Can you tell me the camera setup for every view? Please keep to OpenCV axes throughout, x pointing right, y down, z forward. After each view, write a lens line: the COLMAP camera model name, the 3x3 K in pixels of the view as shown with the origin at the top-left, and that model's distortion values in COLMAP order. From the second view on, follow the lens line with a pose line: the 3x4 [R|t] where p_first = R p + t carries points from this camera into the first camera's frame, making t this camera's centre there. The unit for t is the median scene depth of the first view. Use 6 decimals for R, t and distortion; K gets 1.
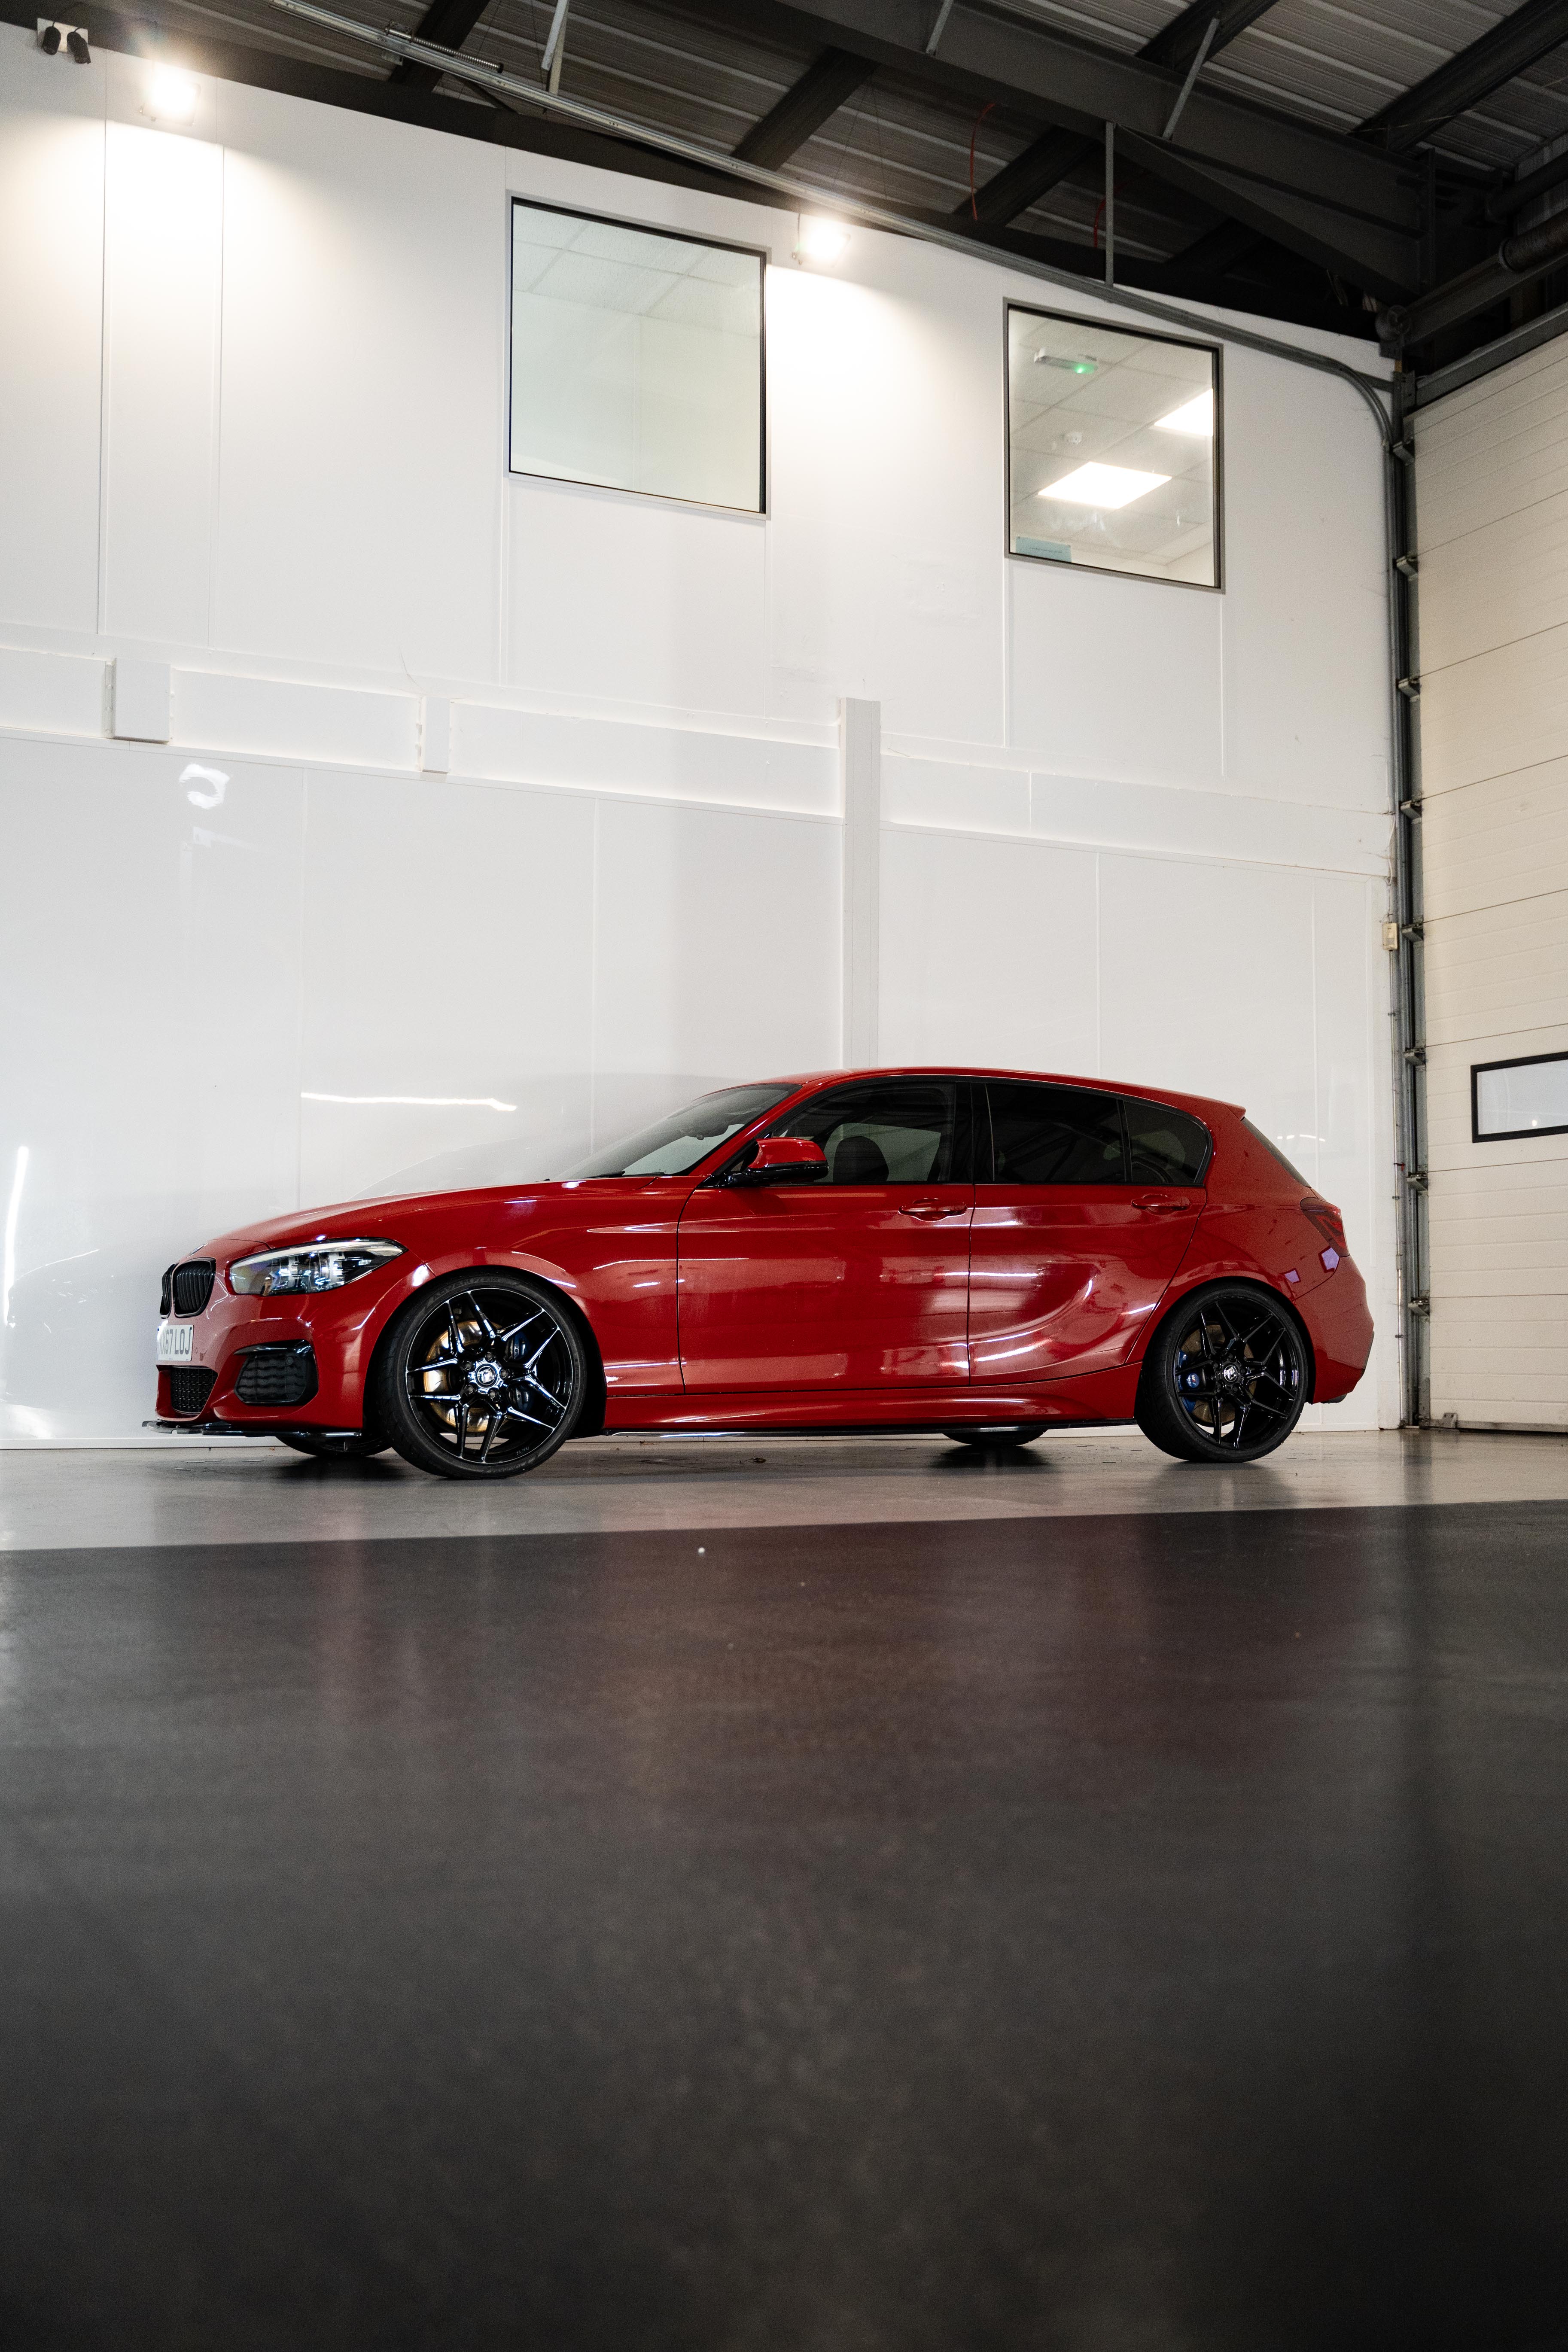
lens RADIAL K [[2450.1, 0, 784.0], [0, 2450.1, 1176.0], [0, 0, 1]] dist [-0.017705, 0.154720]
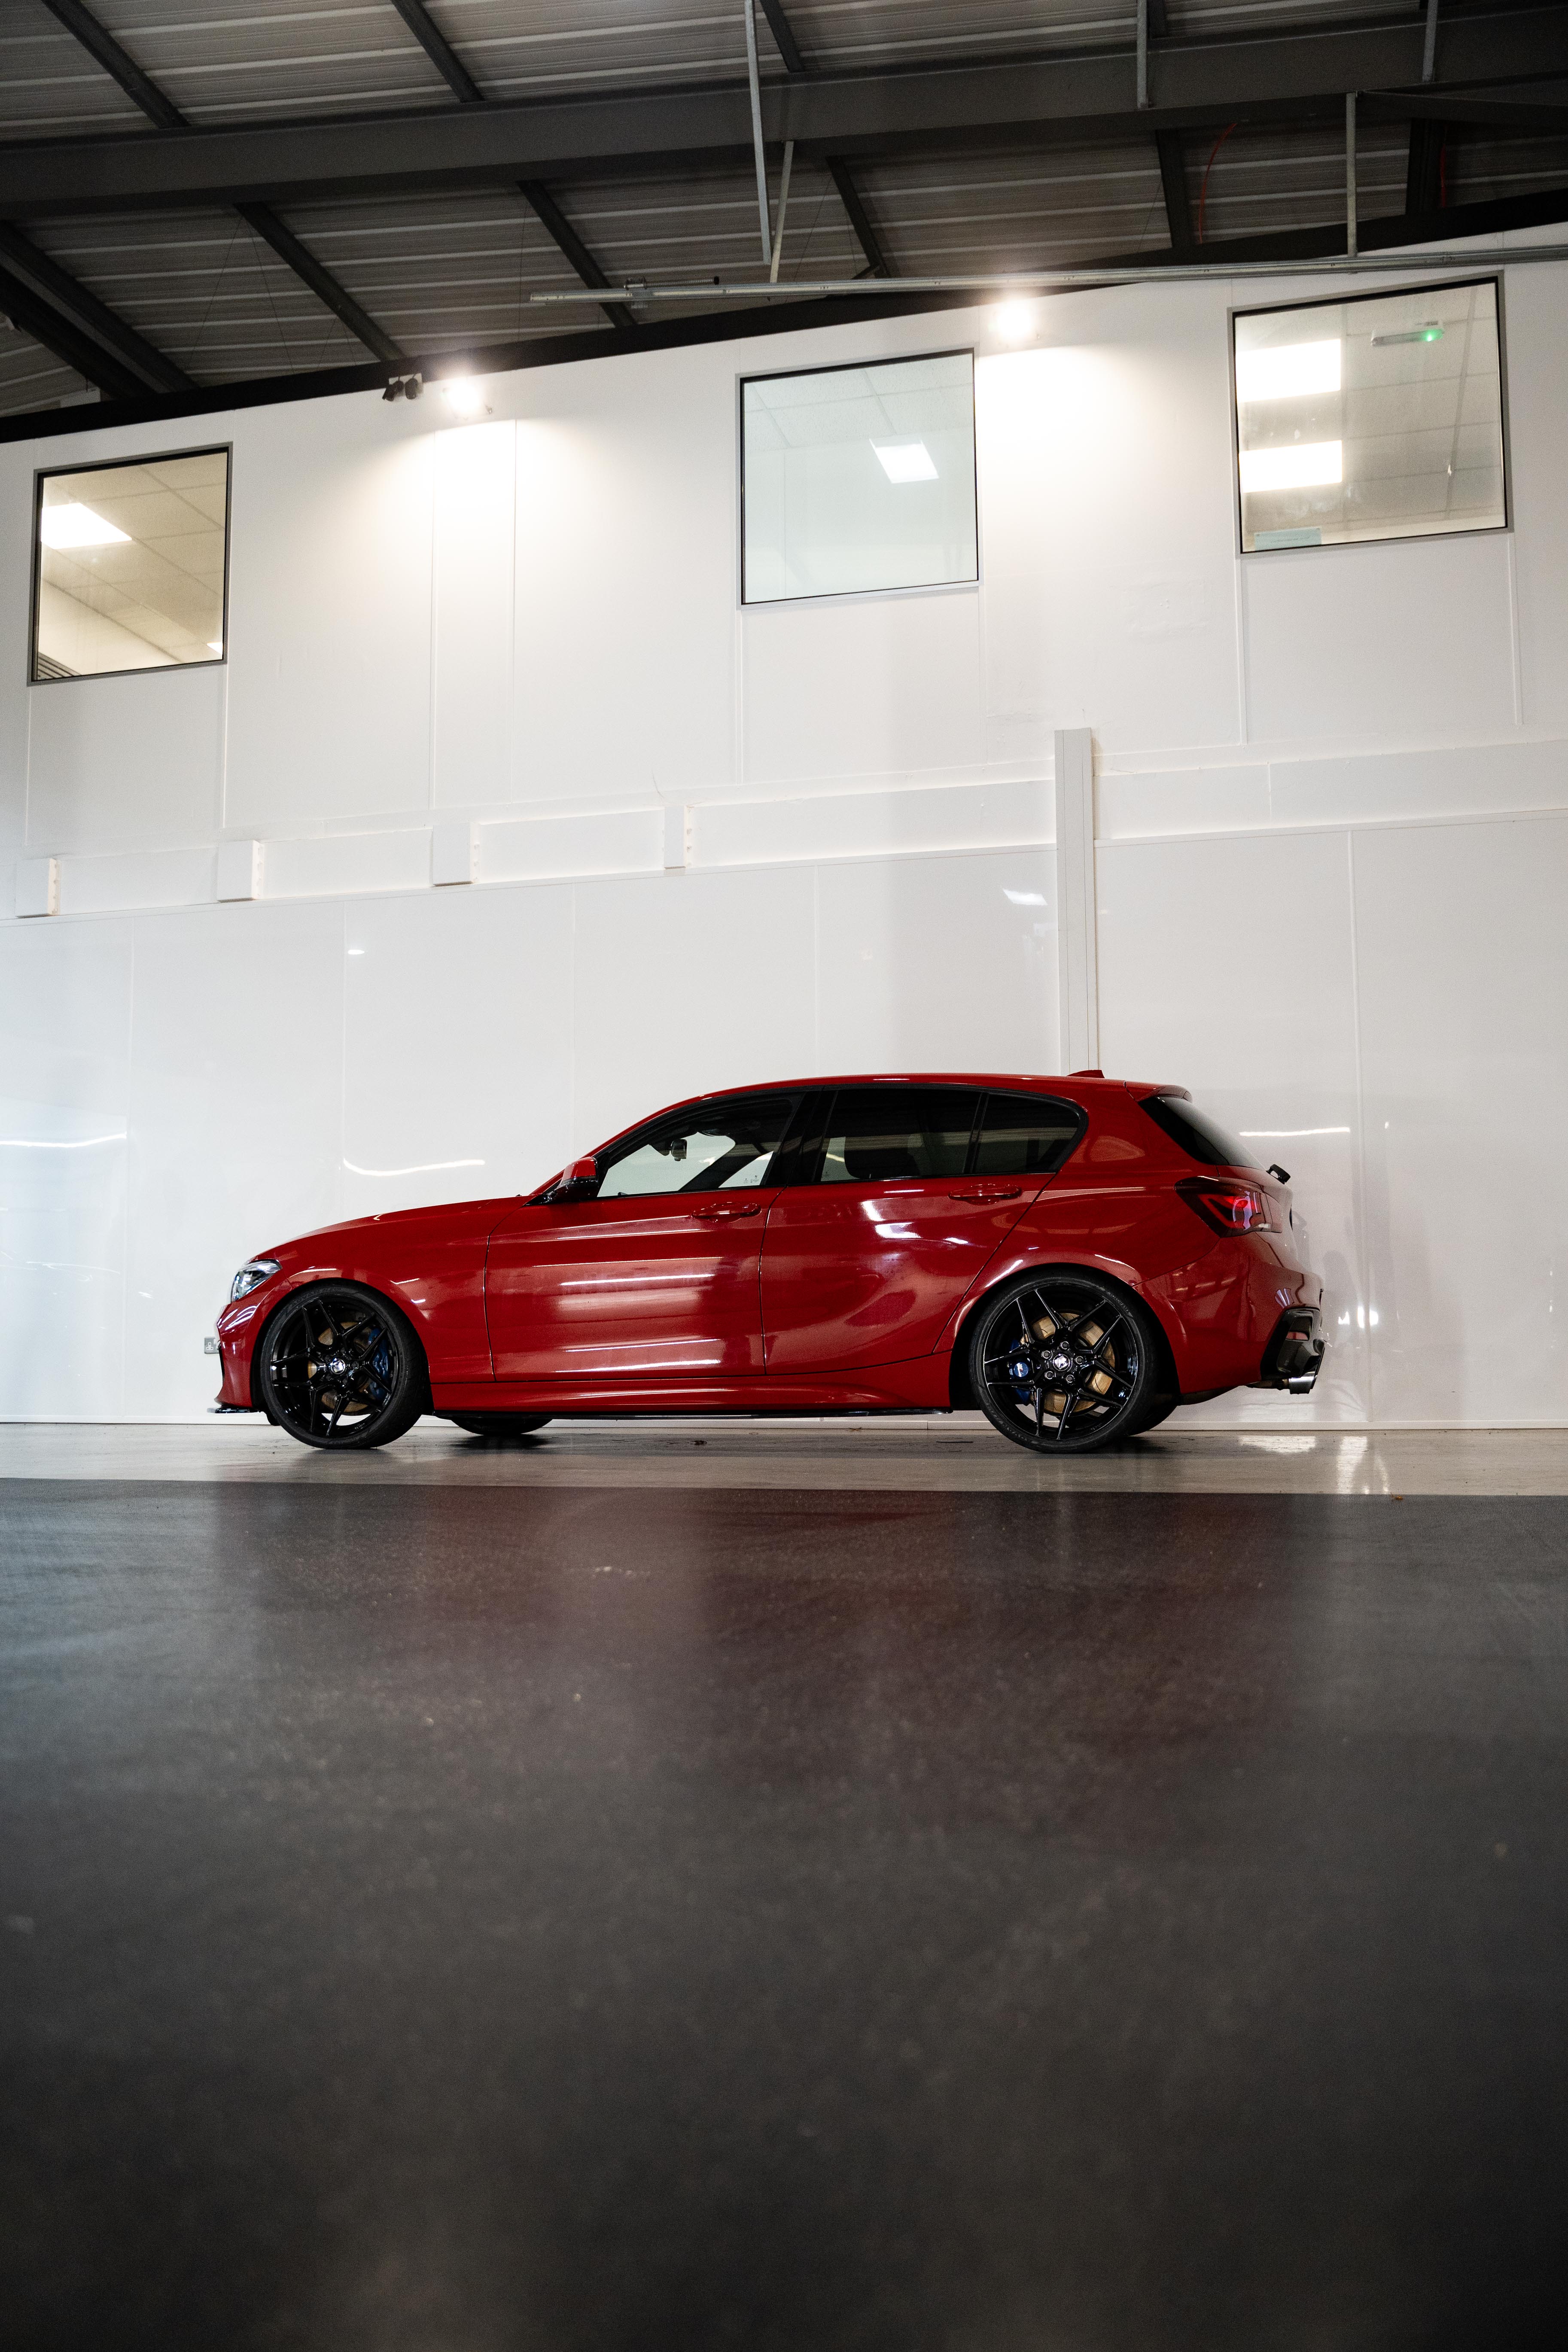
lens RADIAL K [[2067.6, 0, 784.0], [0, 2067.6, 1176.0], [0, 0, 1]] dist [-0.090560, 0.190394]
pose [[0.761846, -0.063318, -0.644656, 0.481480], [0.056938, 0.997905, -0.030725, 0.018409], [0.645250, -0.013297, 0.763855, 0.227014]]
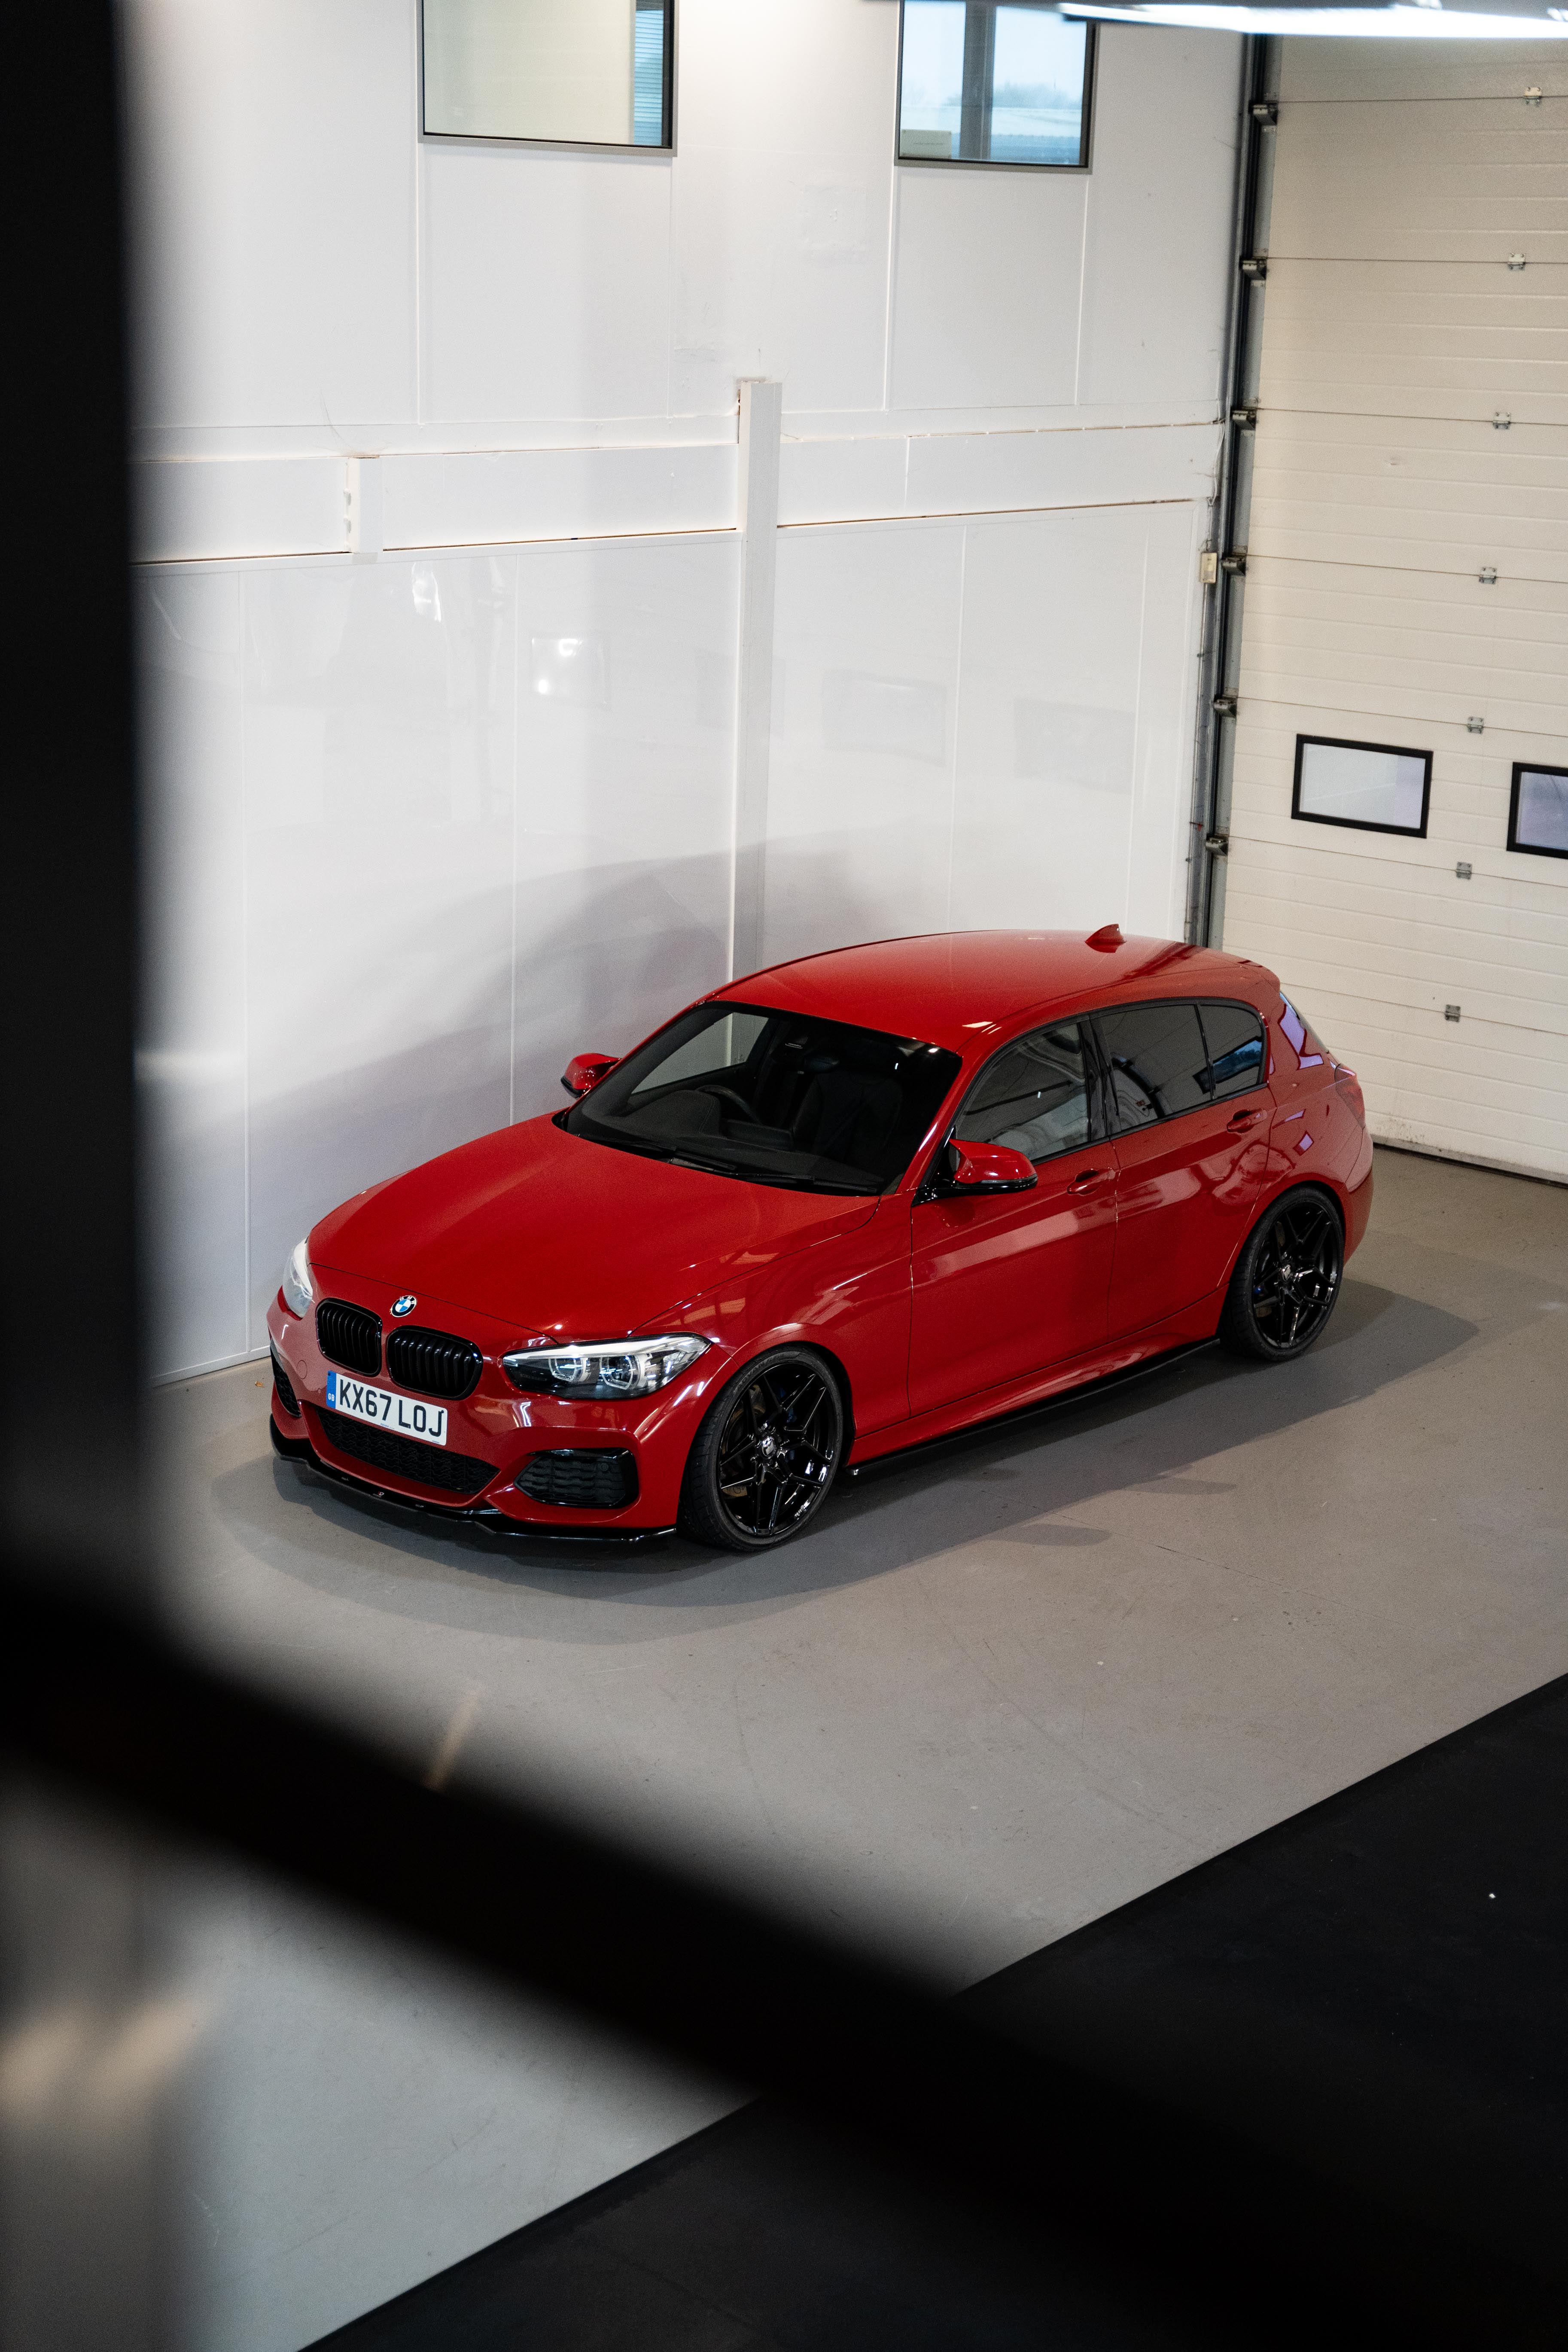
lens RADIAL K [[3546.8, 0, 784.0], [0, 3546.8, 1176.0], [0, 0, 1]] dist [0.203884, 0.045059]
pose [[0.923486, -0.076091, 0.376011, -0.425378], [-0.051525, 0.946652, 0.318112, -0.314989], [-0.380157, -0.313146, 0.870299, -0.143638]]
